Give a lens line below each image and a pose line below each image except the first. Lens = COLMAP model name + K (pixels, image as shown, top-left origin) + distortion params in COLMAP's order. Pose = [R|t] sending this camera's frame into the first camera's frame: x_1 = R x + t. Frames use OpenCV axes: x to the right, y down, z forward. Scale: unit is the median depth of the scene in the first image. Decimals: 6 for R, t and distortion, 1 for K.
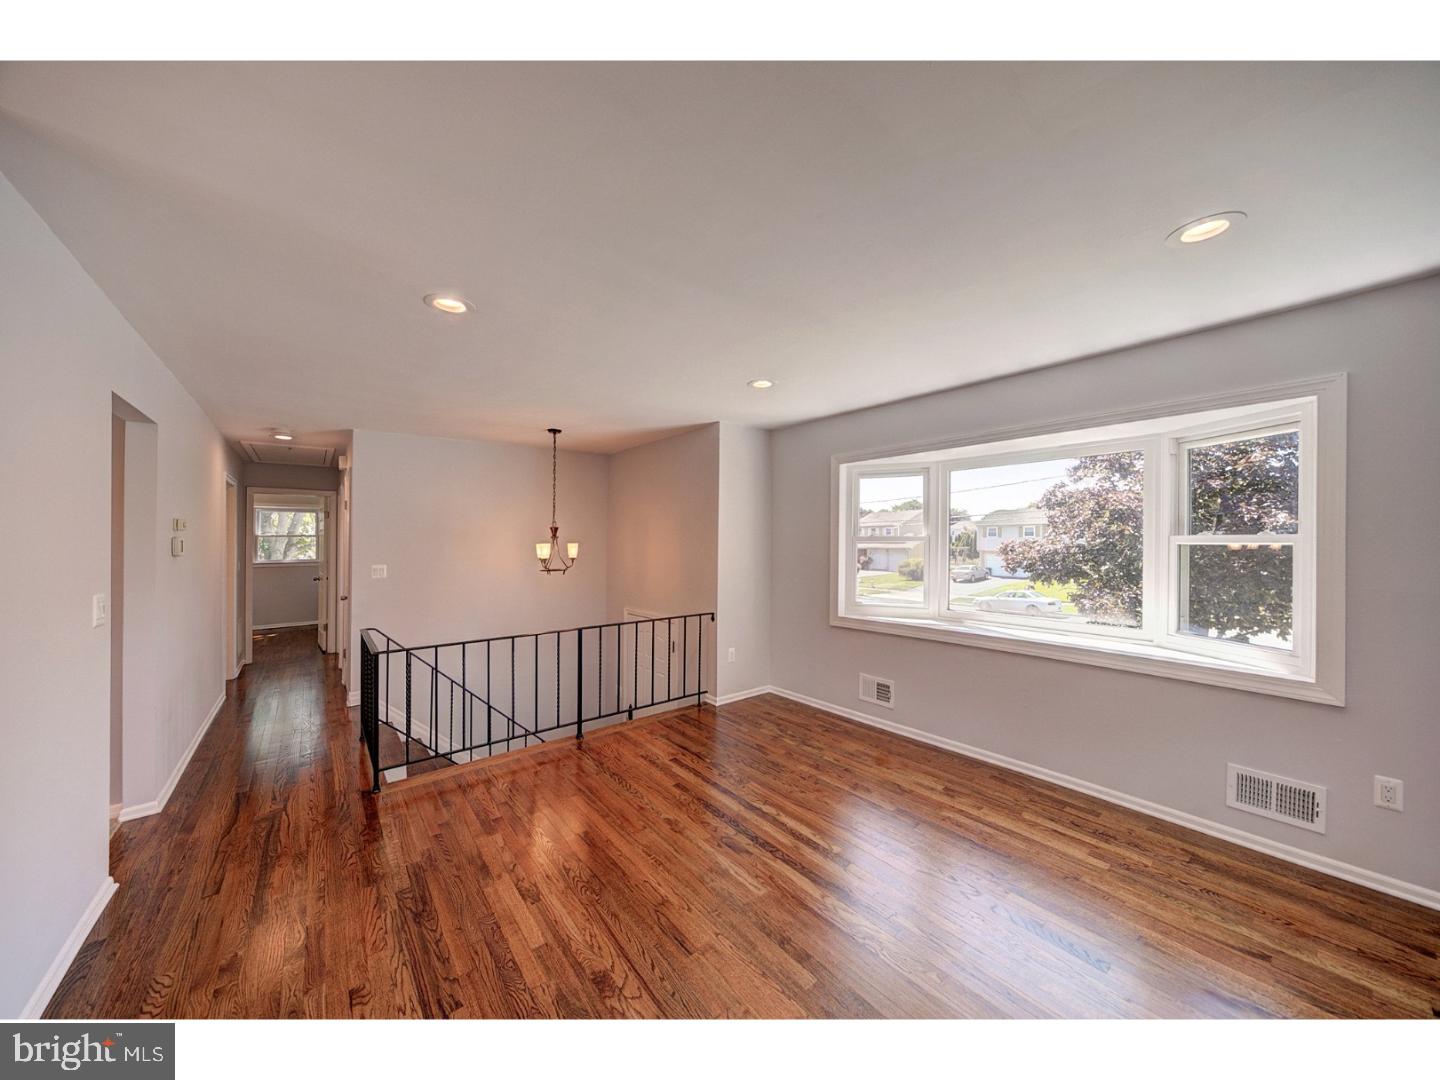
lens RADIAL K [[502.7, 0, 720.0], [0, 502.7, 540.0], [0, 0, 1]] dist [0.000430, -0.001544]
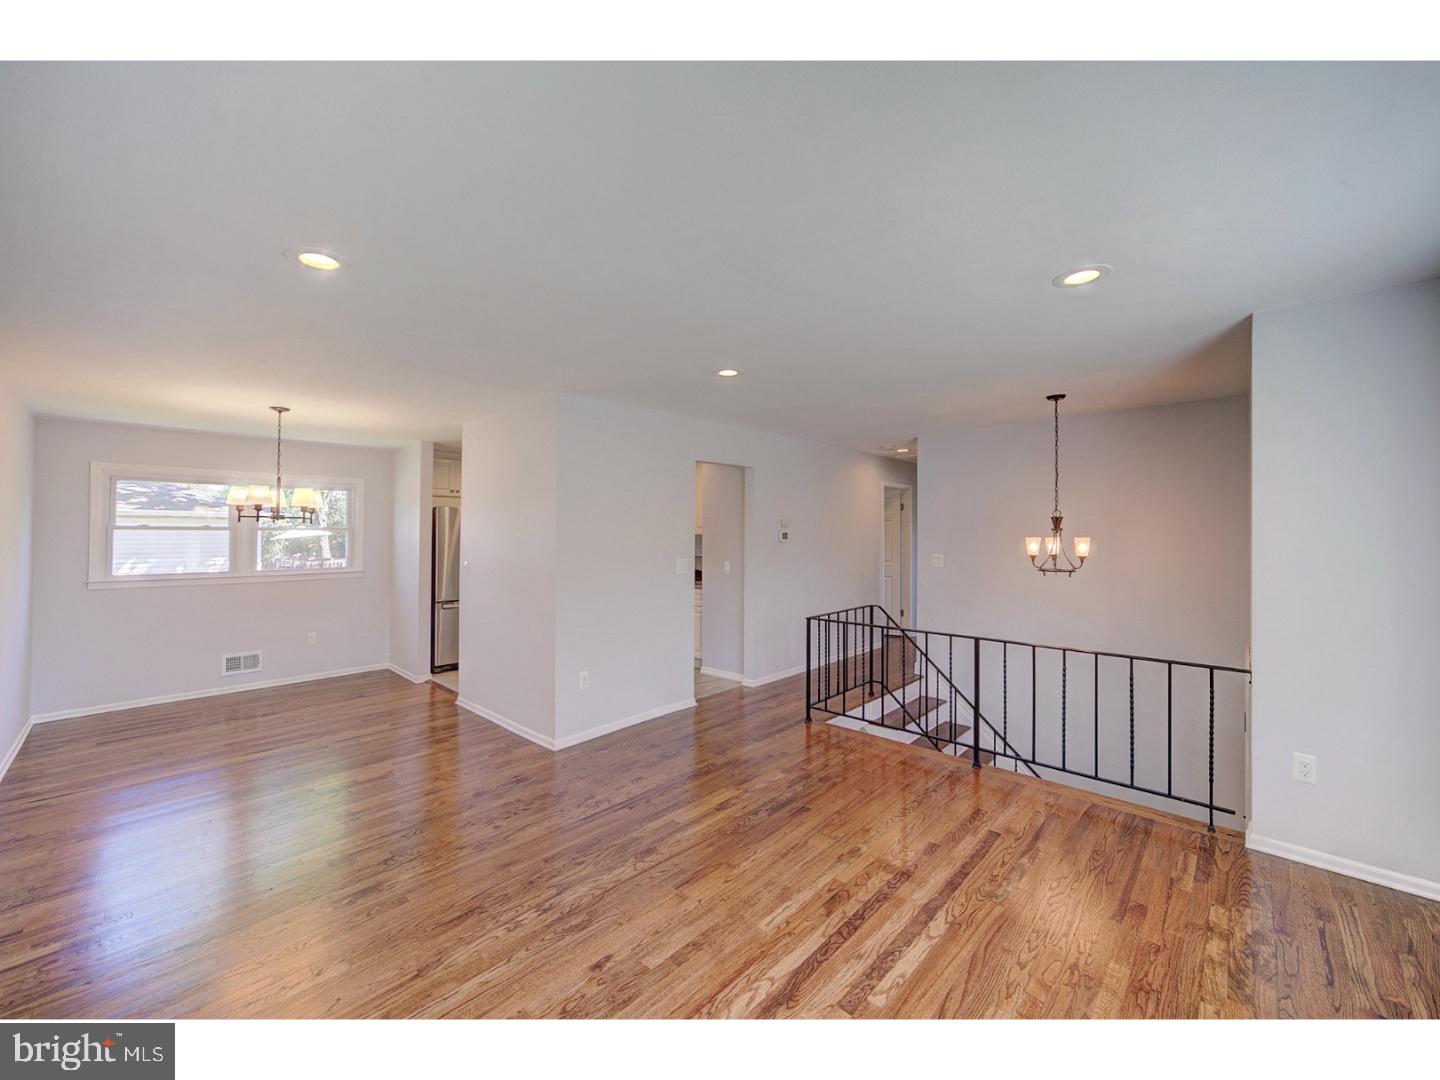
lens RADIAL K [[568.4, 0, 719.8], [0, 568.4, 518.9], [0, 0, 1]] dist [-0.012589, 0.000215]
pose [[0.135292, -0.017447, -0.990652, 0.713106], [0.000341, 0.999846, -0.017562, -0.010078], [0.990806, 0.002038, 0.135277, 0.511718]]
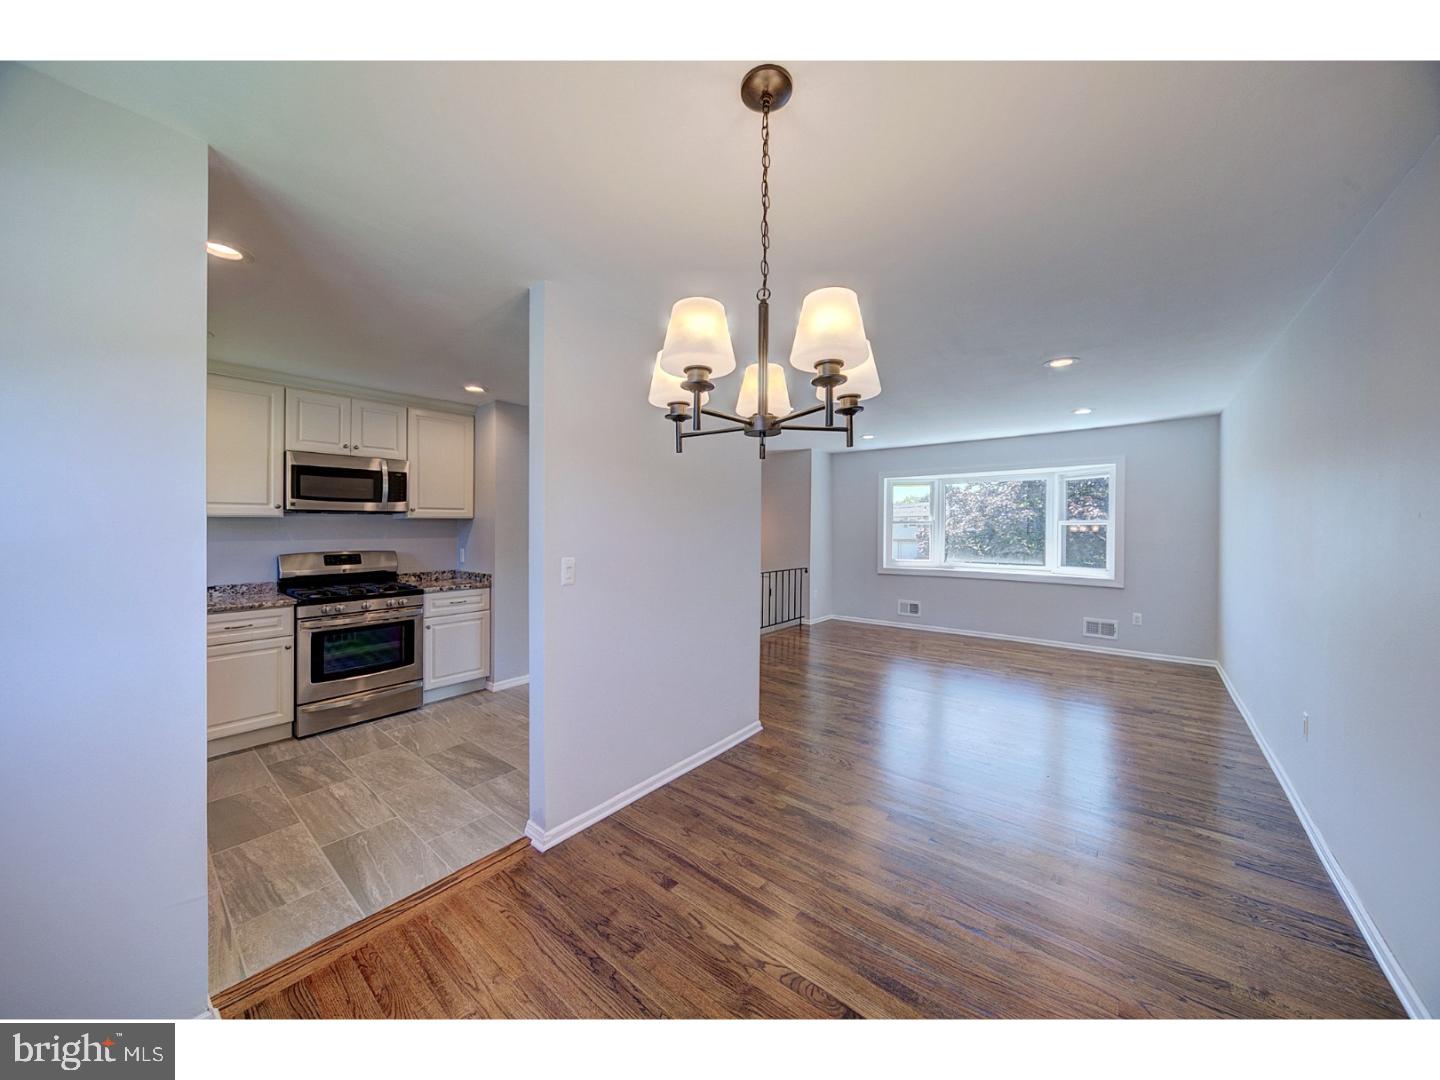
lens RADIAL K [[503.6, 0, 713.8], [0, 503.6, 531.4], [0, 0, 1]] dist [-0.014754, 0.004626]
pose [[0.980879, 0.004601, 0.194565, -0.880878], [-0.005877, 0.999965, 0.005979, 0.029188], [-0.194531, -0.007008, 0.980871, -0.737938]]
